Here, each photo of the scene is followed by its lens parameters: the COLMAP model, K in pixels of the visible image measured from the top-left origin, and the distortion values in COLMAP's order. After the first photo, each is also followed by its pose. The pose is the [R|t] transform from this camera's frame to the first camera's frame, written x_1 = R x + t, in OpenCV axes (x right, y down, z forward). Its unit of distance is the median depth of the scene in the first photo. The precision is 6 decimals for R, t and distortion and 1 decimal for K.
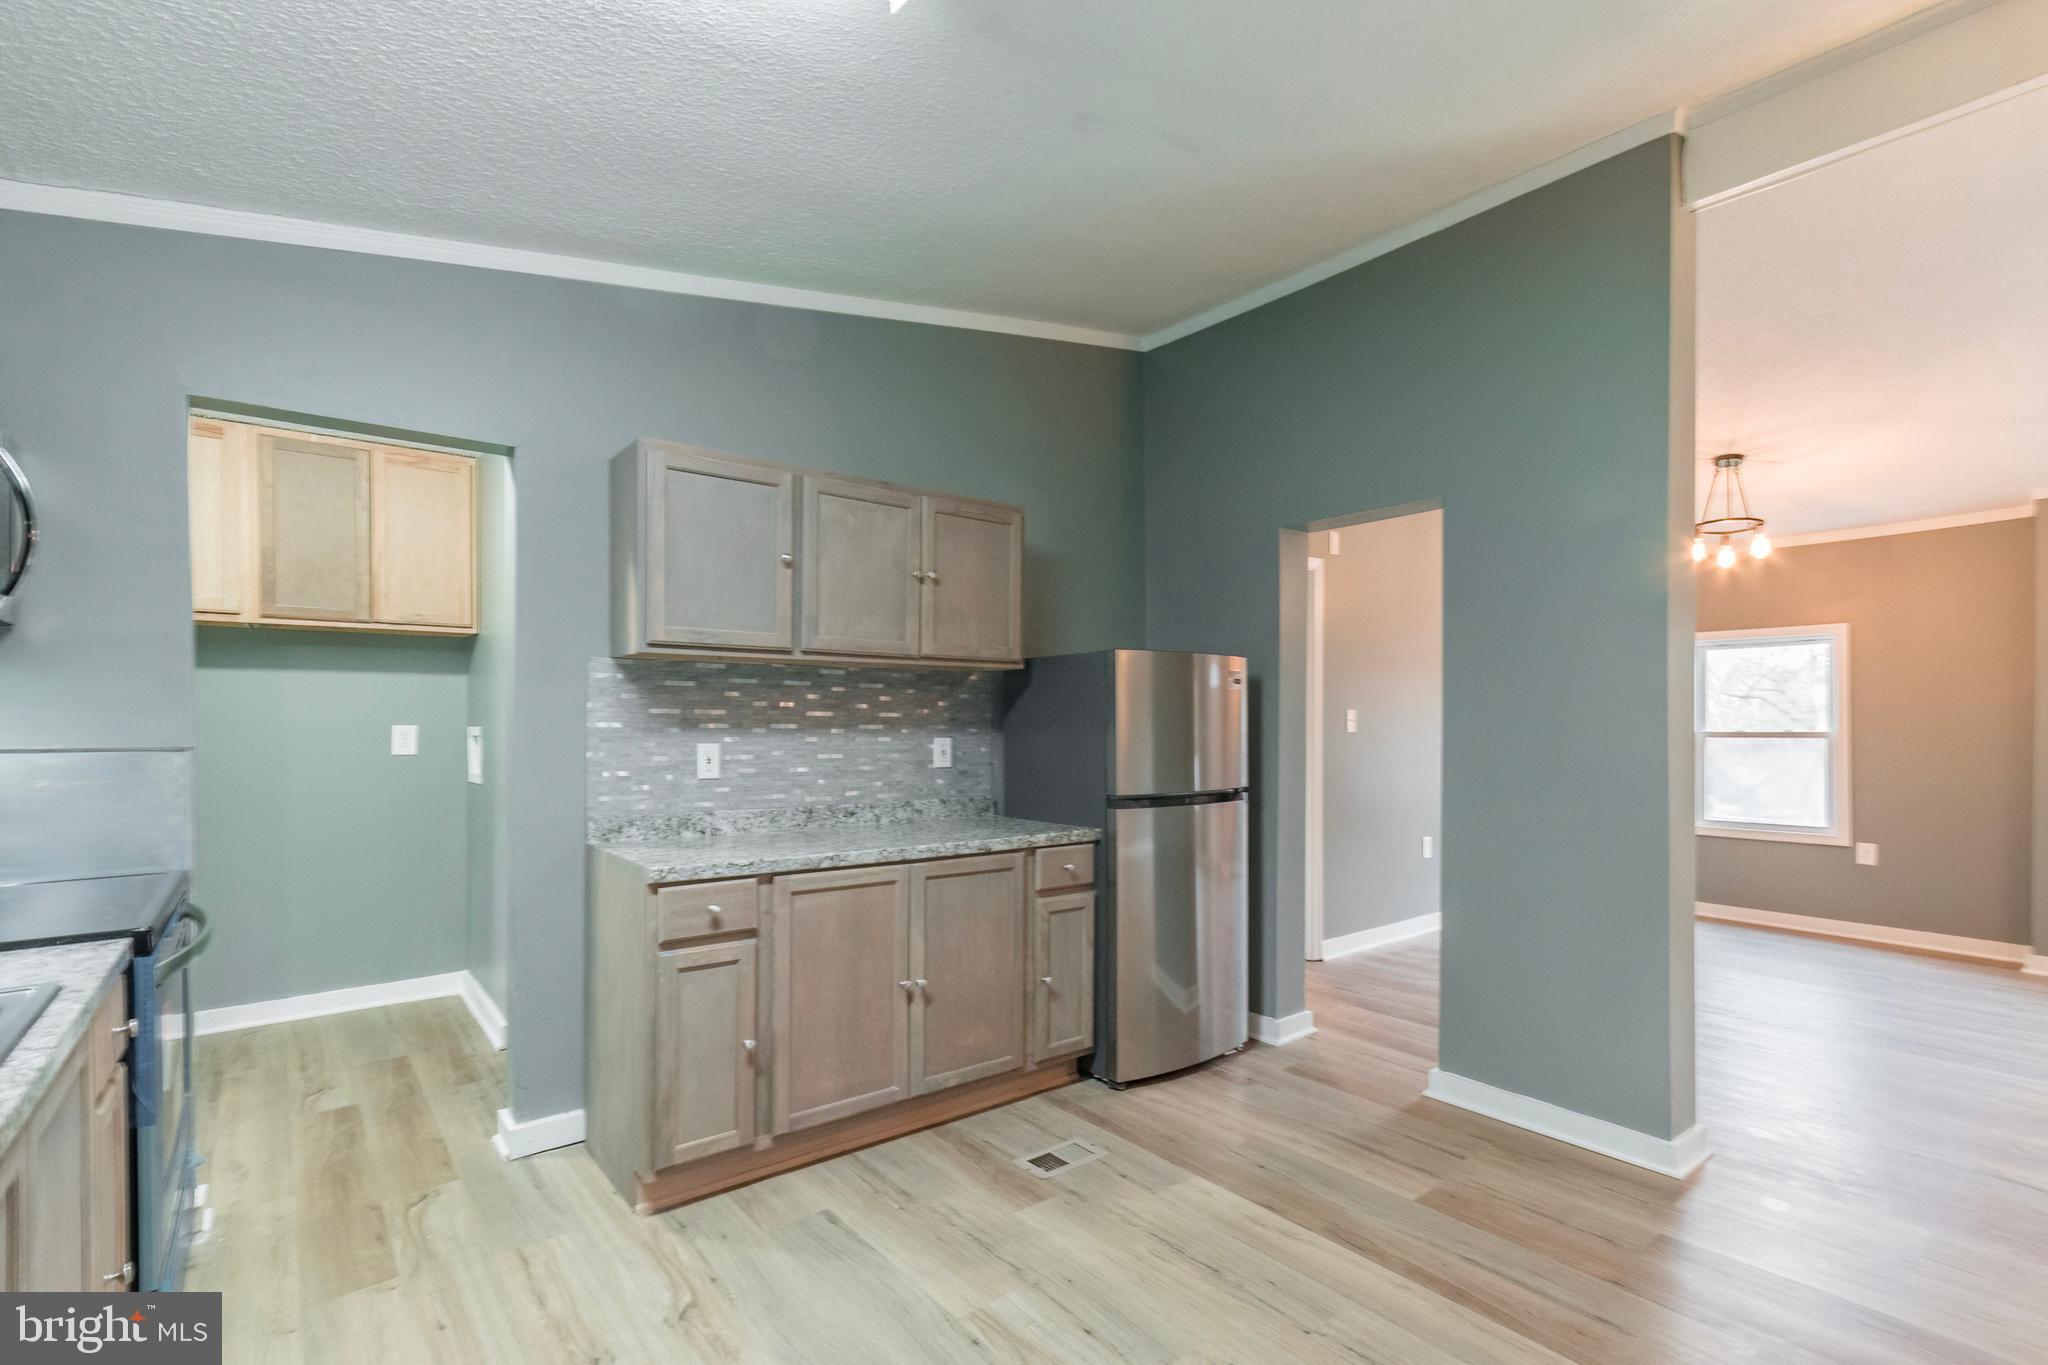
lens RADIAL K [[940.3, 0, 1020.3], [0, 940.3, 727.5], [0, 0, 1]] dist [0.000117, 0.000111]
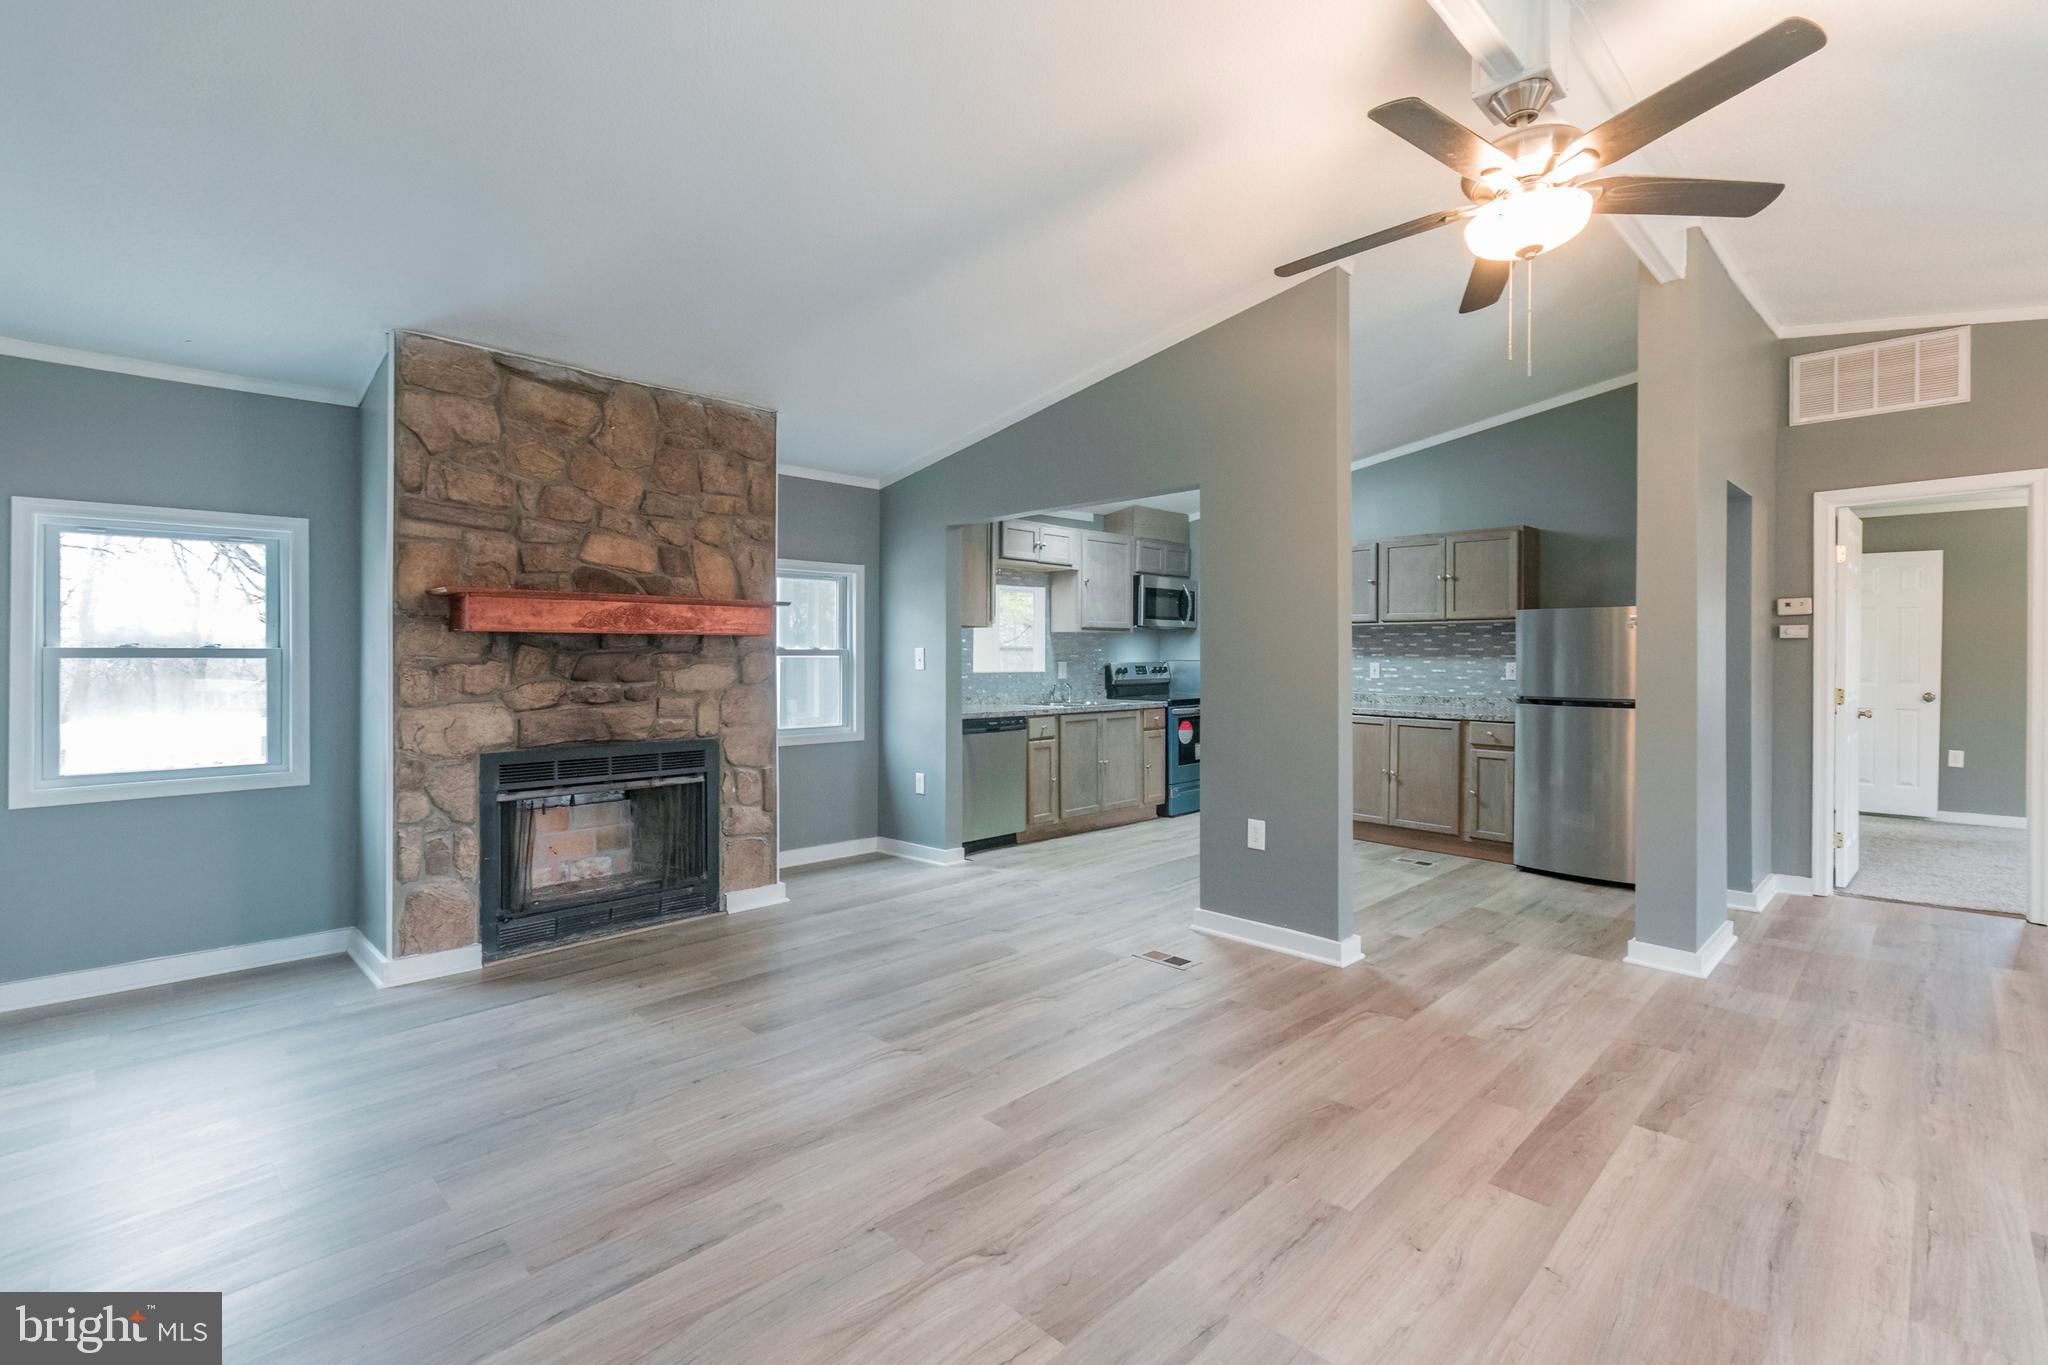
lens RADIAL K [[927.5, 0, 1006.3], [0, 927.5, 652.9], [0, 0, 1]] dist [0.000940, 0.000622]
pose [[0.096575, -0.003230, -0.995320, 1.786428], [-0.010342, 0.999937, -0.004249, 0.012031], [0.995272, 0.010704, 0.096535, -0.088004]]
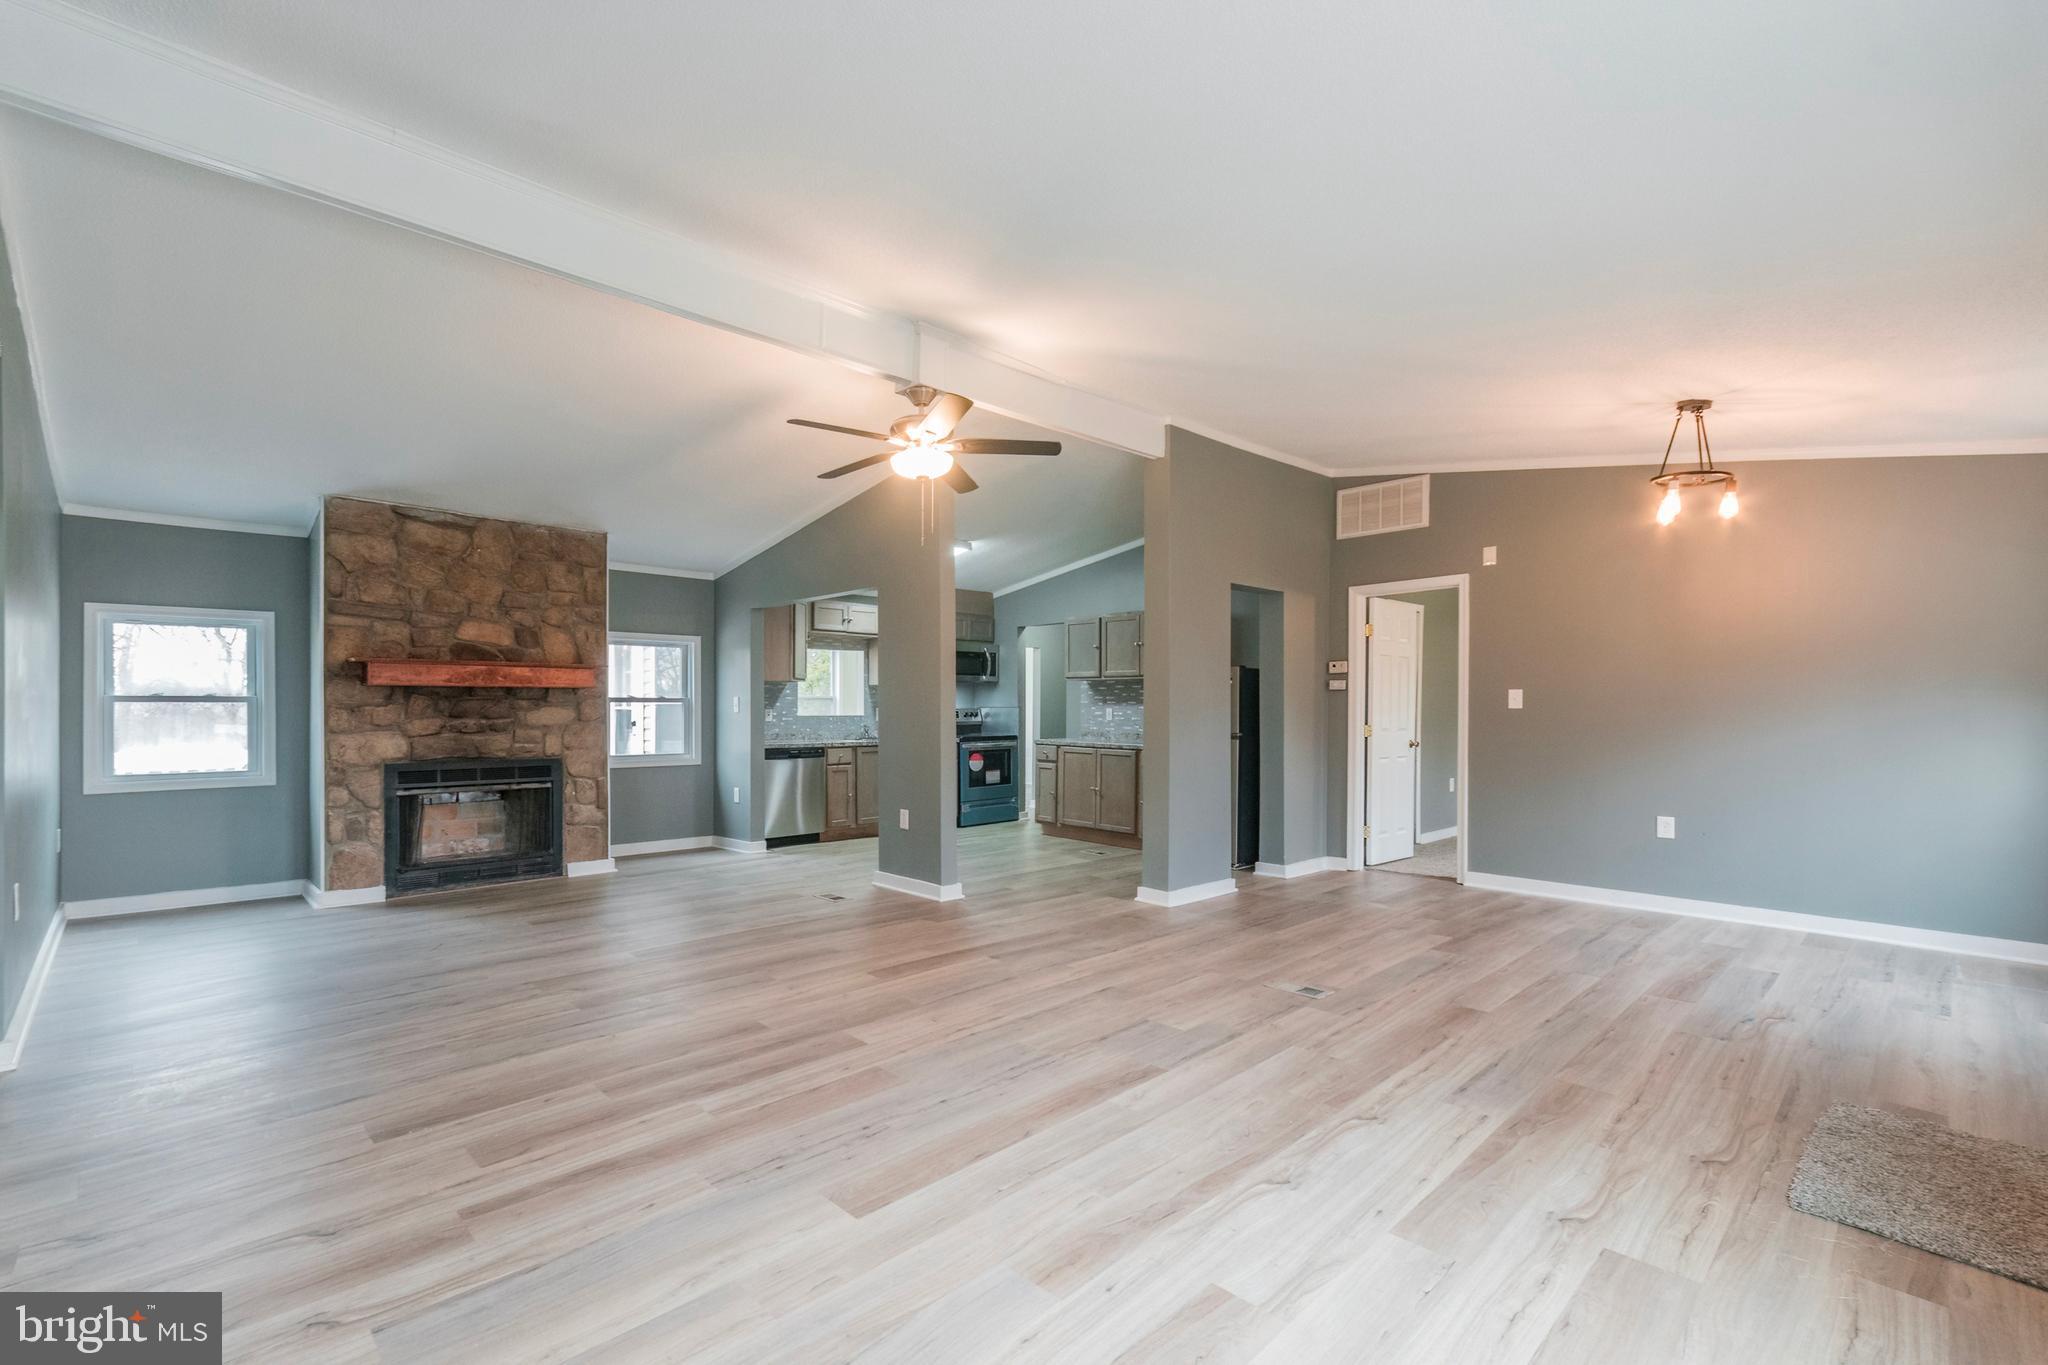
lens RADIAL K [[907.5, 0, 1028.1], [0, 907.5, 709.3], [0, 0, 1]] dist [0.002484, 0.000067]
pose [[0.097727, 0.002186, -0.995211, 2.479822], [-0.010165, 0.999948, 0.001198, 0.019401], [0.995161, 0.010000, 0.097744, 0.468056]]
